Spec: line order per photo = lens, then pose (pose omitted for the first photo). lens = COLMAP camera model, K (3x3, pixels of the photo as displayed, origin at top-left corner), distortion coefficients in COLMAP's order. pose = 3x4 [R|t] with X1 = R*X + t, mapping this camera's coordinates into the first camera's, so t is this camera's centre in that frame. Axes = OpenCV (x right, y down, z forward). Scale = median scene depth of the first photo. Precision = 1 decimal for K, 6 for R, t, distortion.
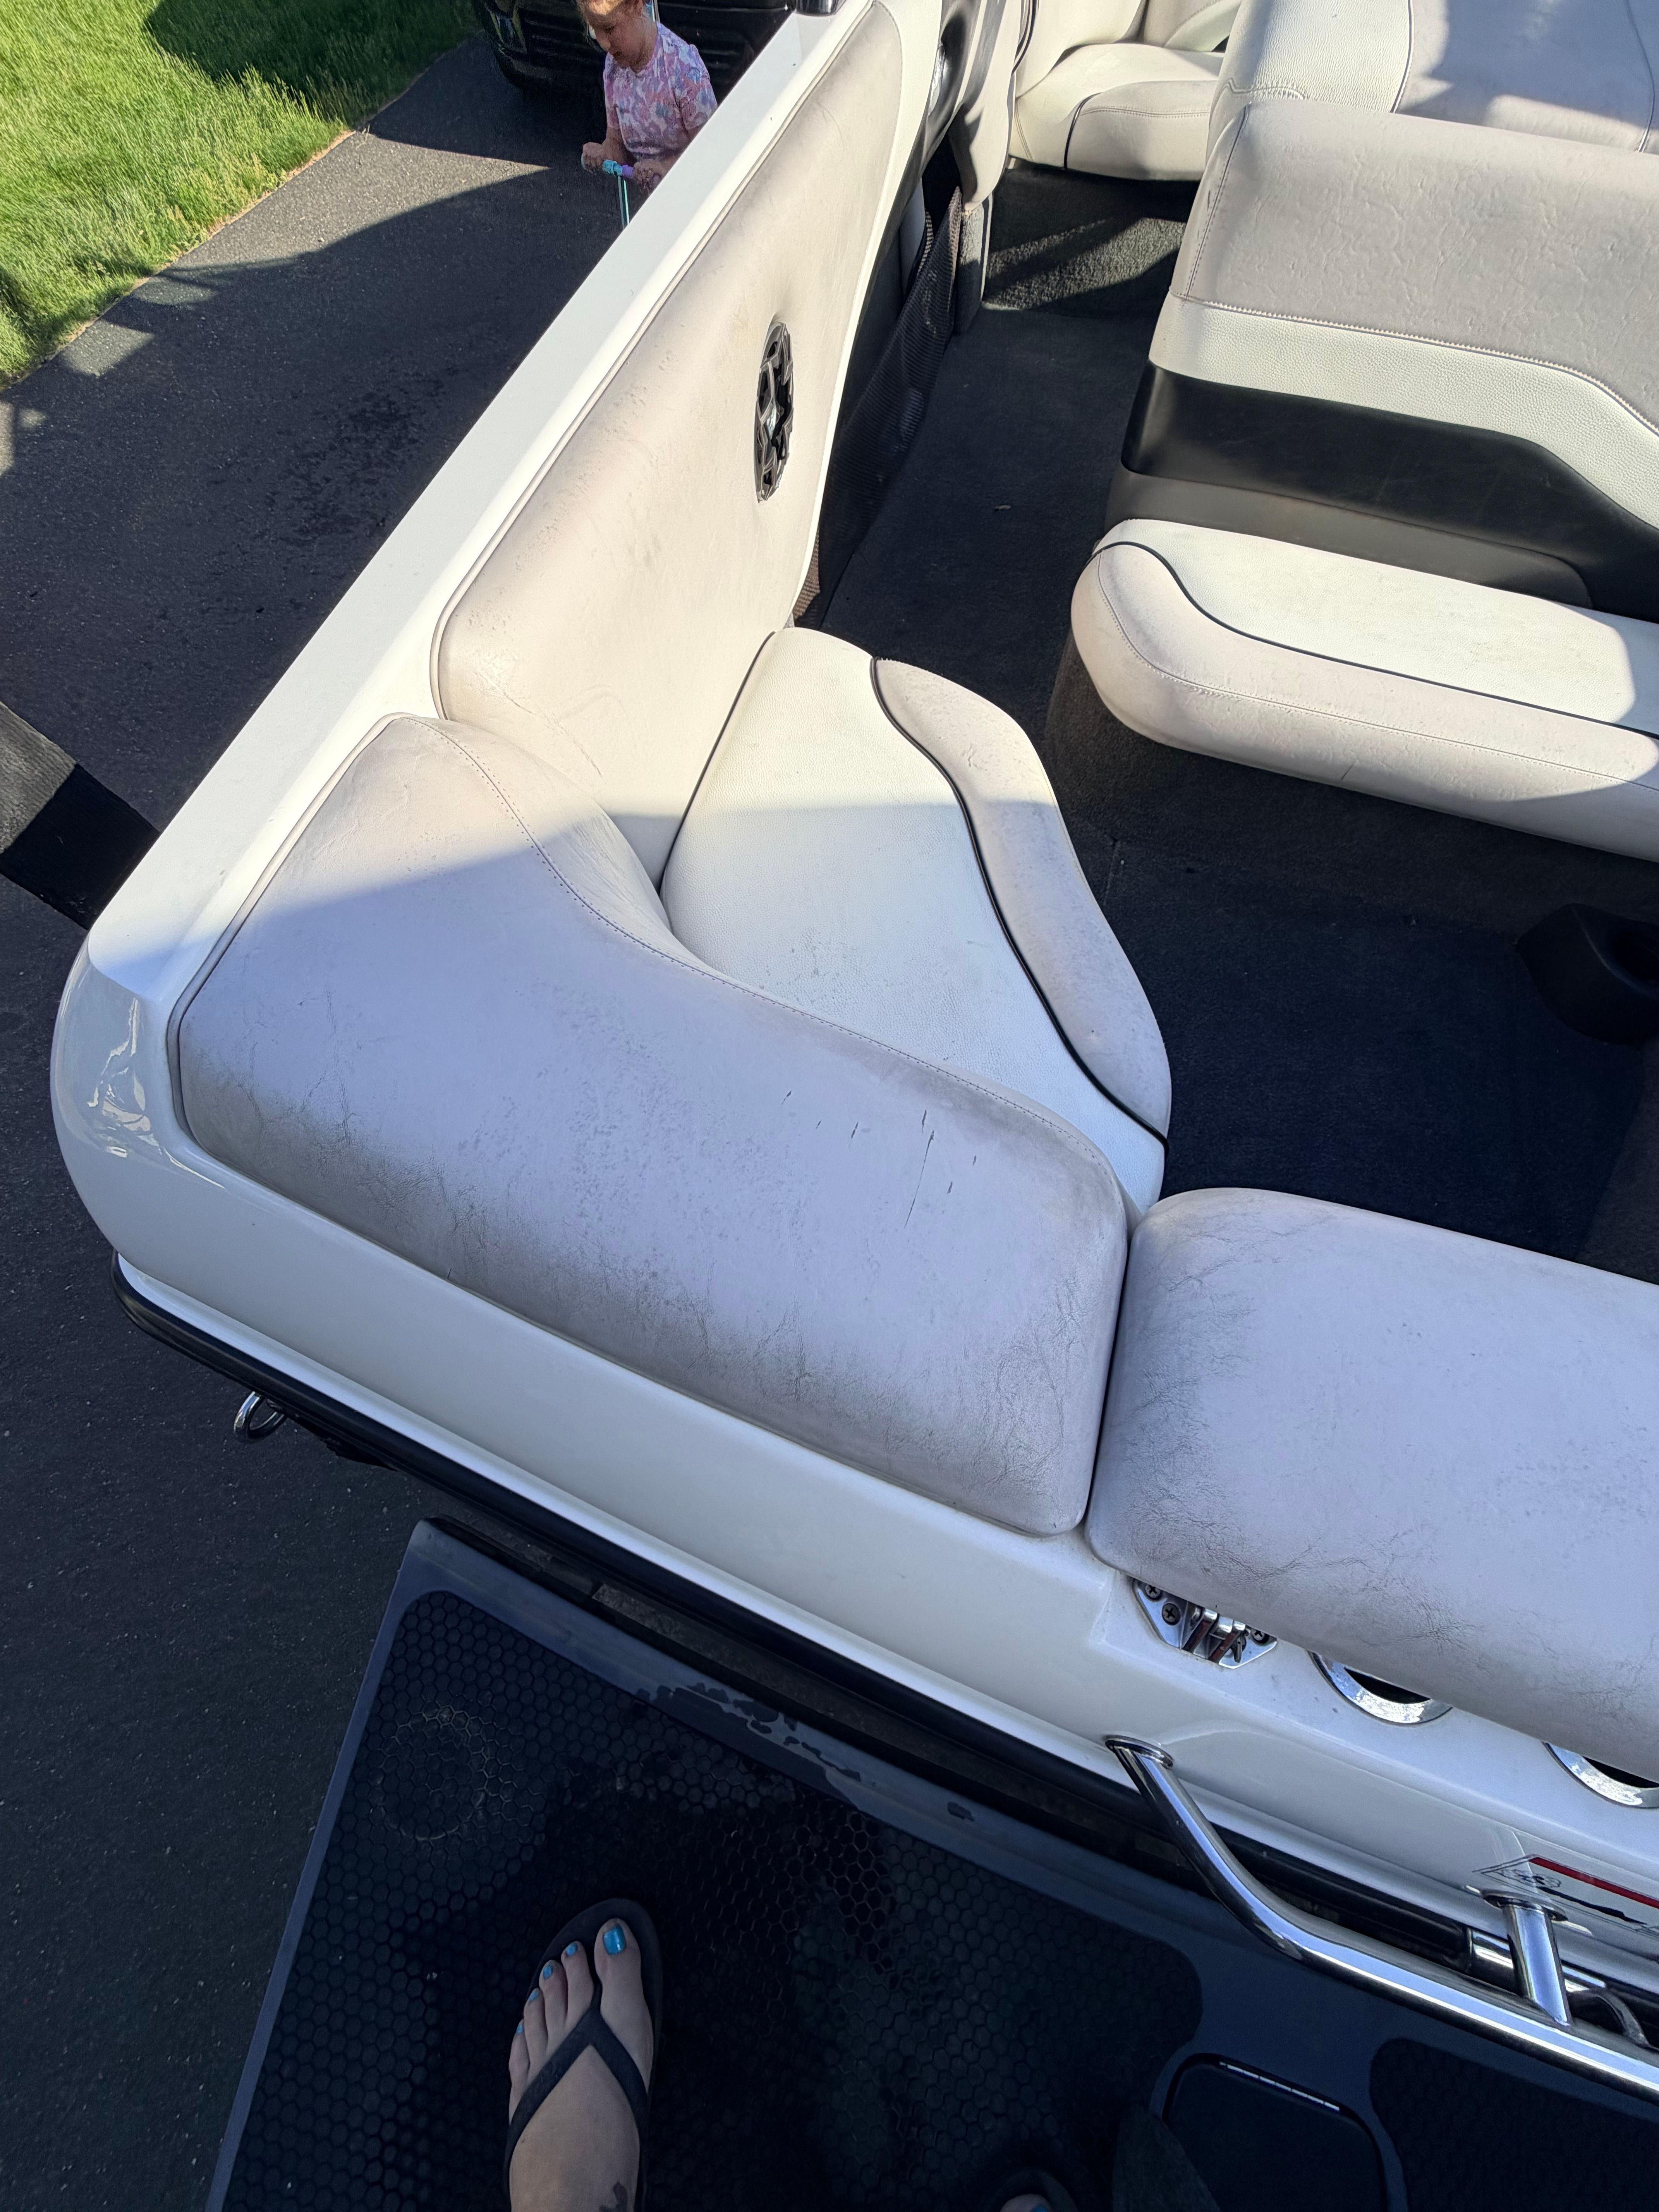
lens RADIAL K [[876.8, 0, 828.3], [0, 876.8, 1101.6], [0, 0, 1]] dist [-0.000002, -0.000270]
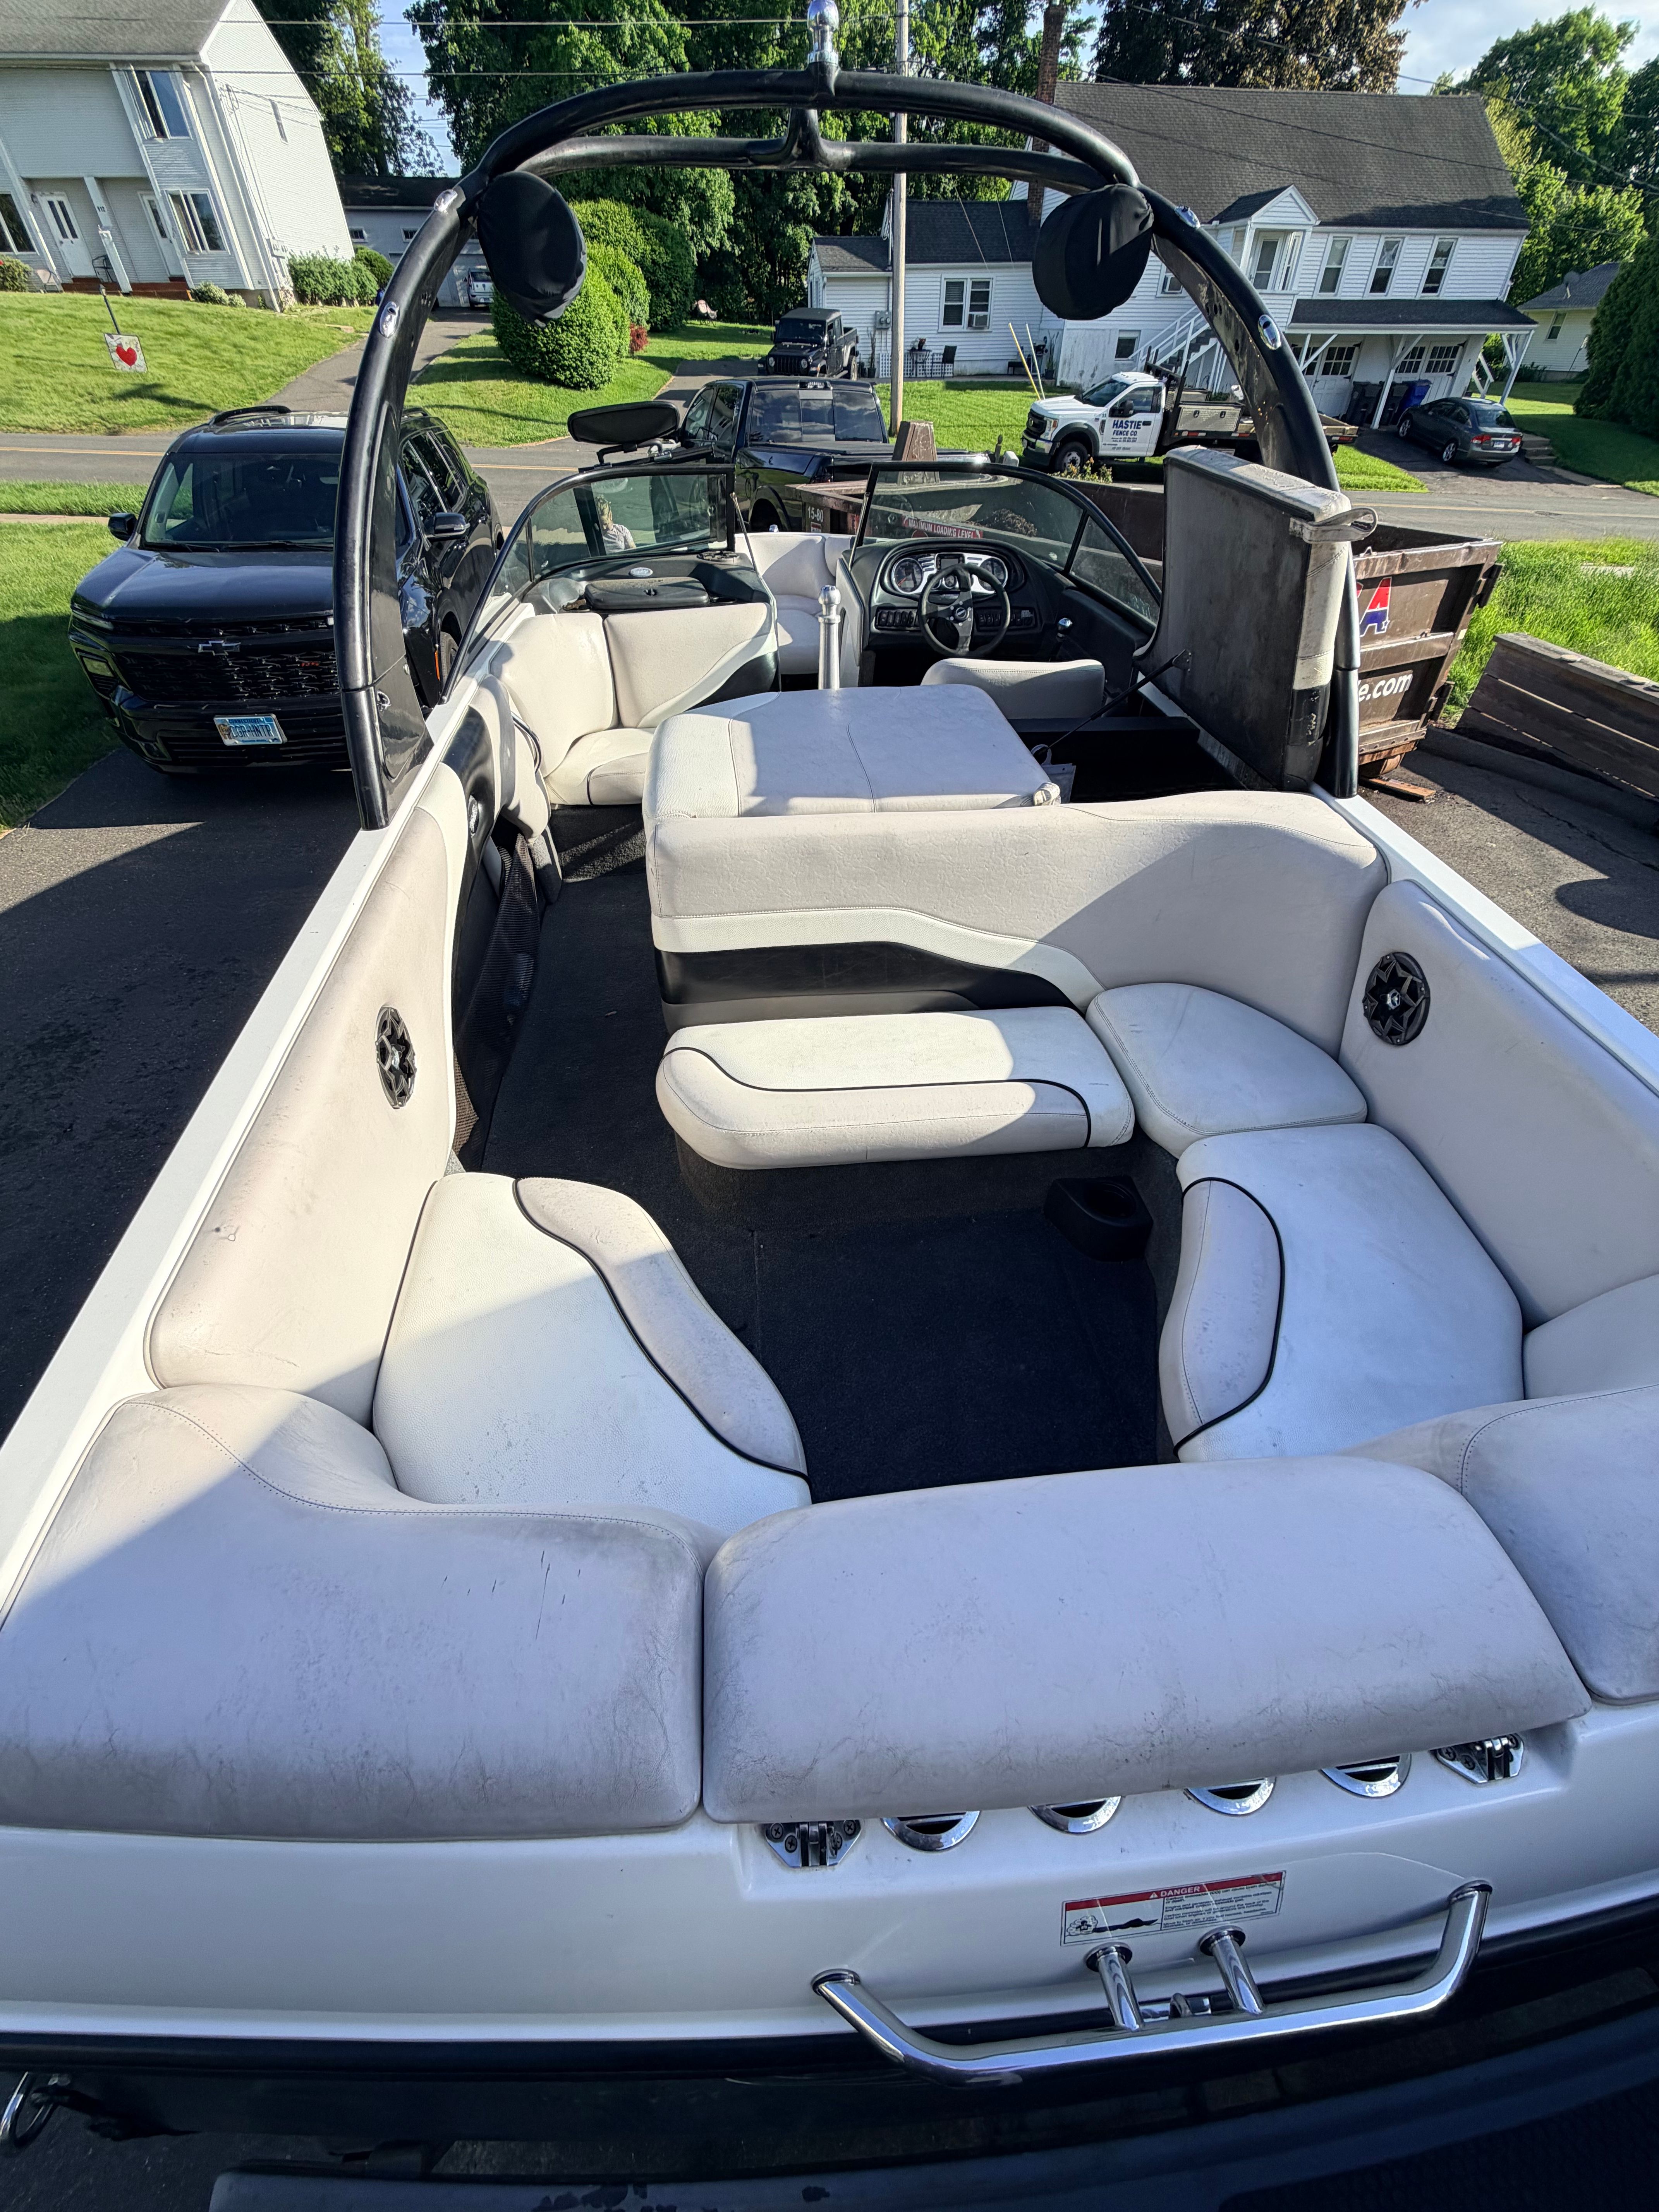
lens RADIAL K [[876.8, 0, 828.3], [0, 876.8, 1101.6], [0, 0, 1]] dist [-0.000002, -0.000270]
pose [[0.920551, -0.274252, 0.278157, 0.167498], [0.359722, 0.872764, -0.329975, 0.004370], [-0.152269, 0.403818, 0.902078, -0.362467]]
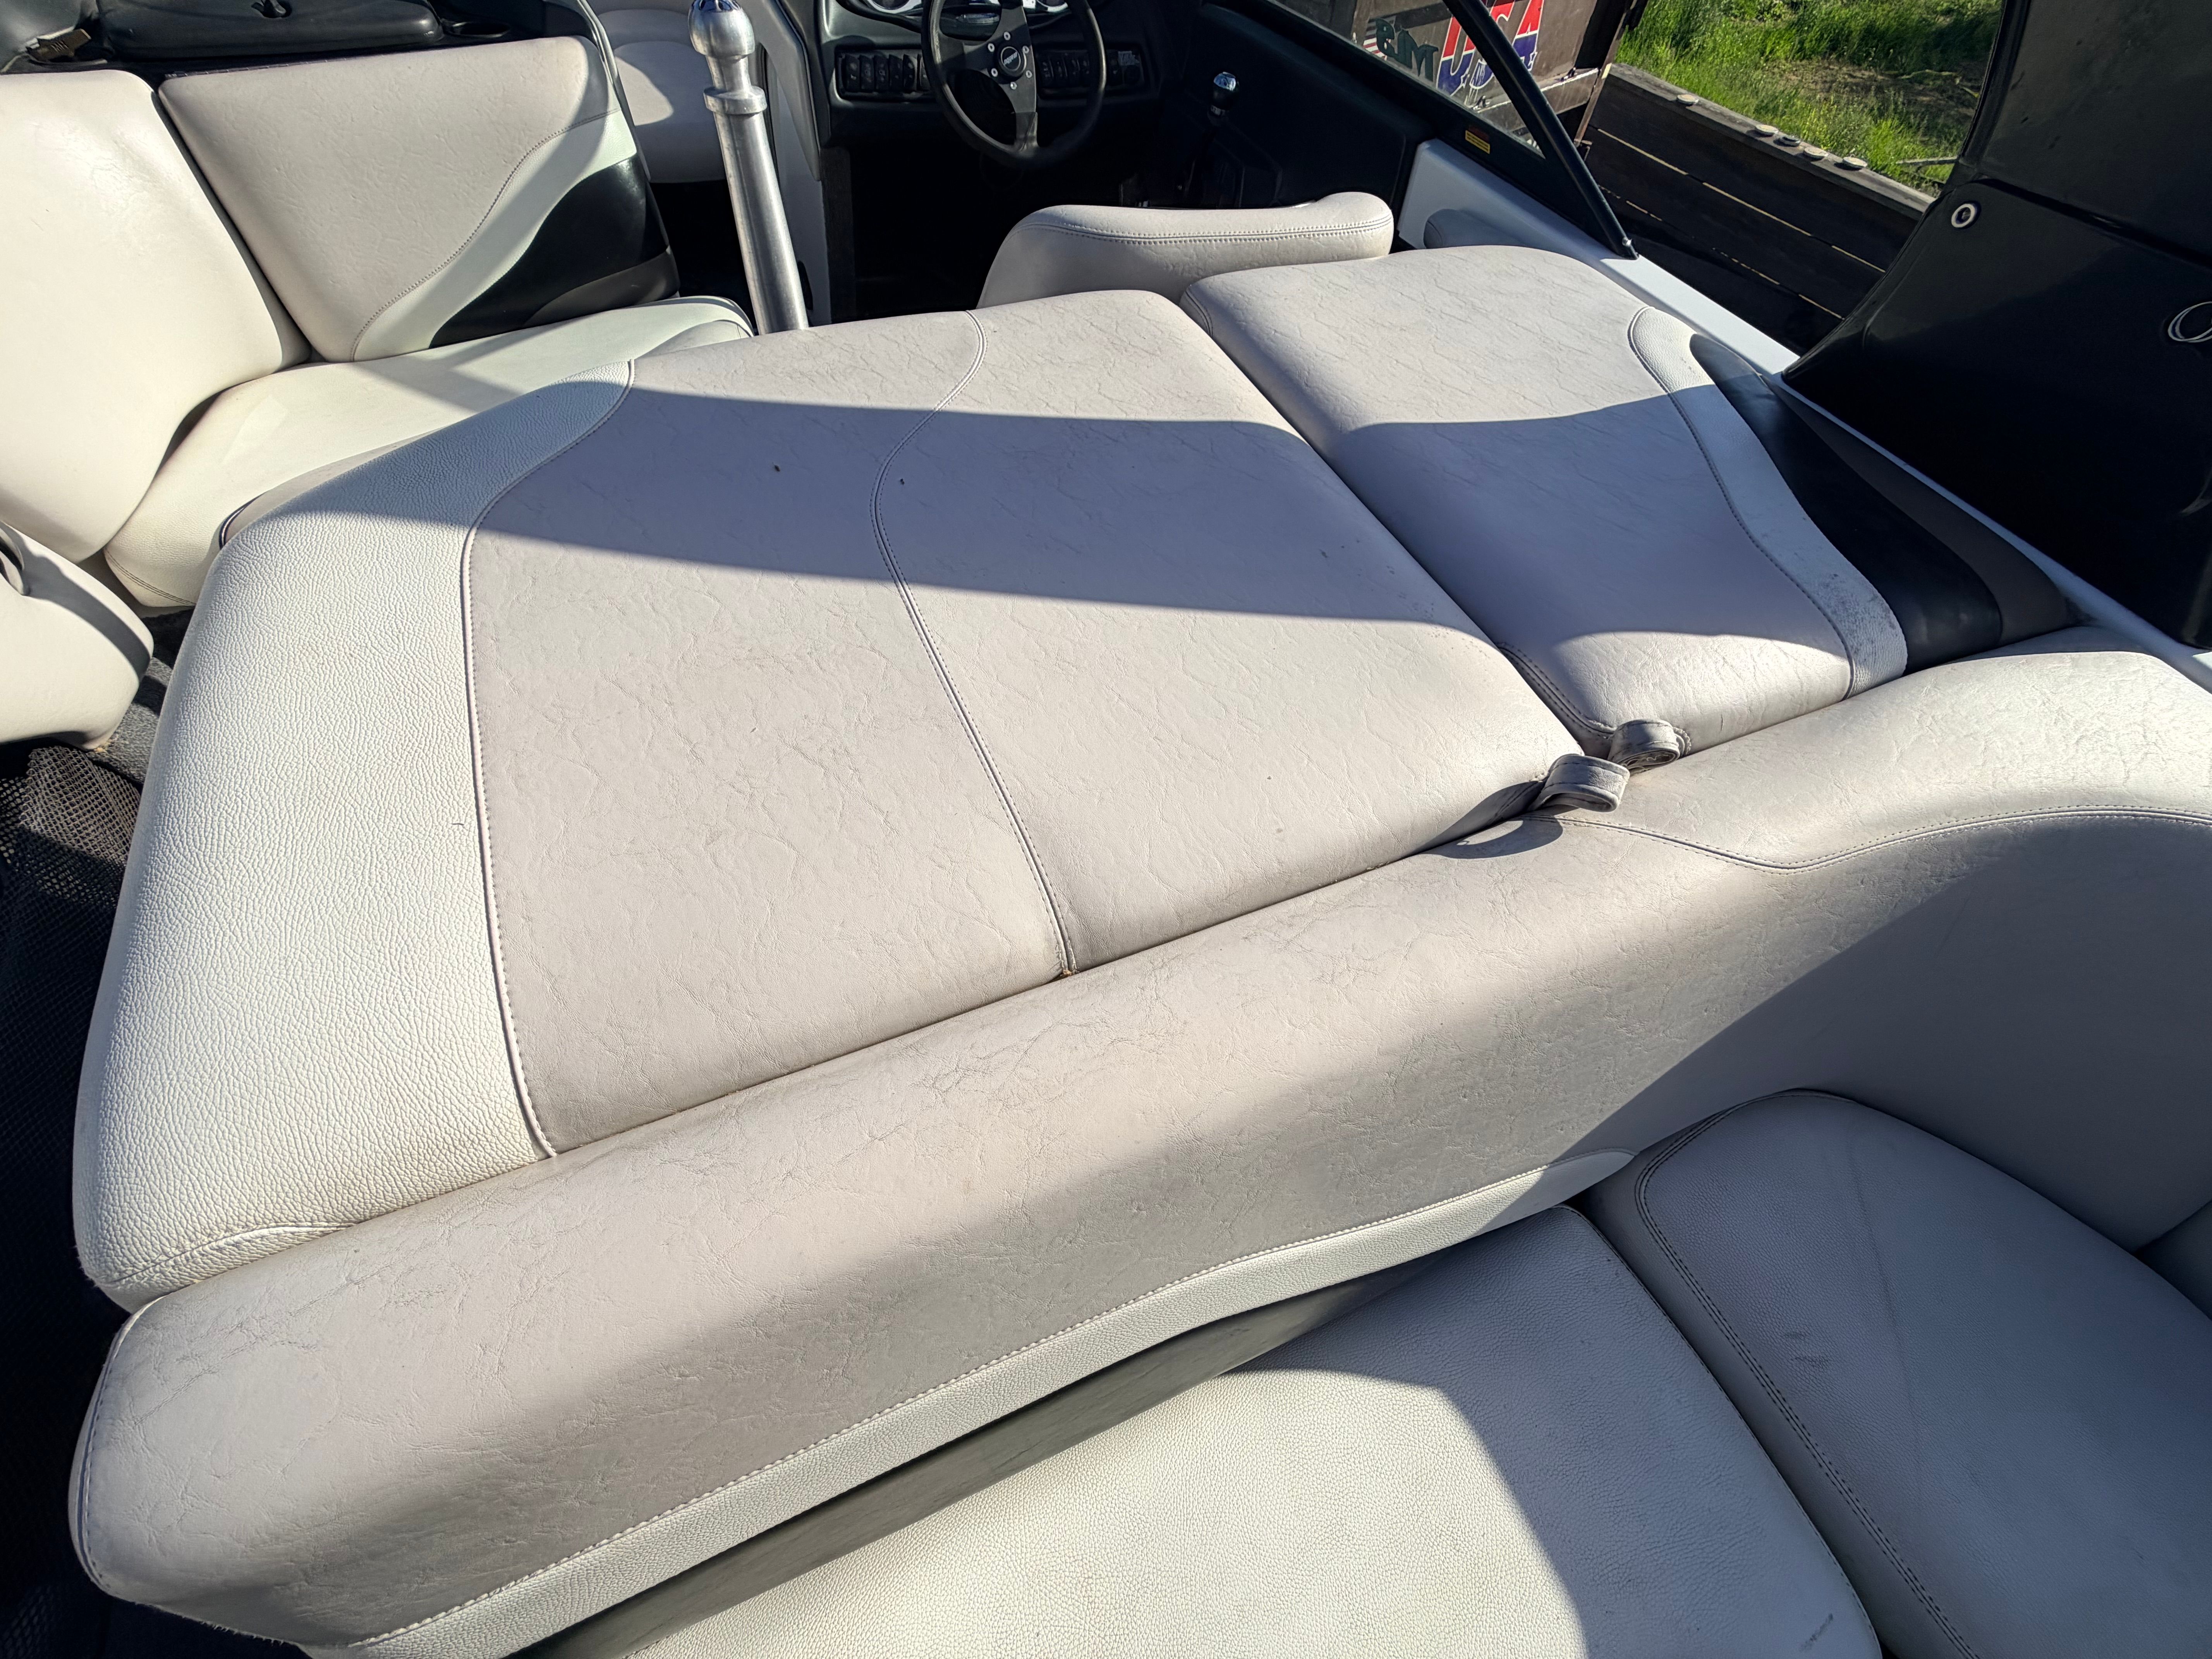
lens RADIAL K [[876.8, 0, 1097.1], [0, 876.8, 828.9], [0, 0, 1]] dist [-0.000002, -0.000270]
pose [[0.770368, -0.502351, 0.392653, 0.778378], [0.553377, 0.832681, -0.020389, -1.134190], [-0.316712, 0.232992, 0.919461, 0.530773]]
